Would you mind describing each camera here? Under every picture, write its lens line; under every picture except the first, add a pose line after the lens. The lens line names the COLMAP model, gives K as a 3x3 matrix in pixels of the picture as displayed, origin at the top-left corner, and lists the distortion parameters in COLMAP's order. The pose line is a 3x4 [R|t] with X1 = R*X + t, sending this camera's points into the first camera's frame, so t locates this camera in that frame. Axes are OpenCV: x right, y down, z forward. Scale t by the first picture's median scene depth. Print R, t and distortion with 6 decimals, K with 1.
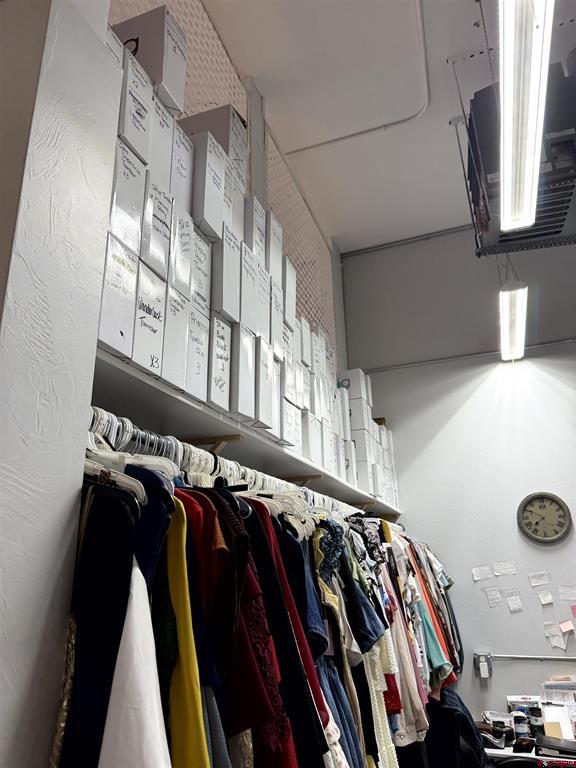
lens RADIAL K [[536.0, 0, 288.0], [0, 536.0, 384.0], [0, 0, 1]] dist [0.122483, -0.192306]
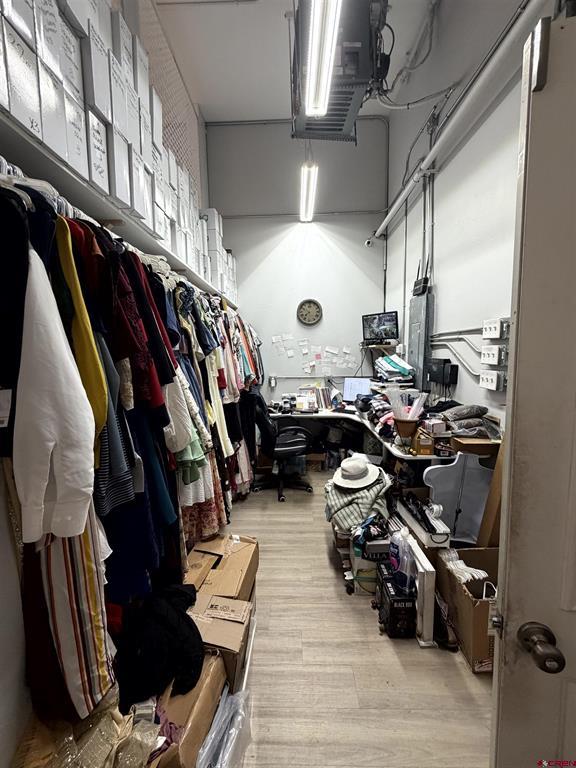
lens RADIAL K [[307.5, 0, 288.0], [0, 307.5, 384.0], [0, 0, 1]] dist [0.000726, -0.000002]
pose [[0.943898, -0.026229, 0.329193, 0.045332], [-0.108964, 0.916277, 0.385440, 0.113652], [-0.311742, -0.399686, 0.862014, -0.054420]]
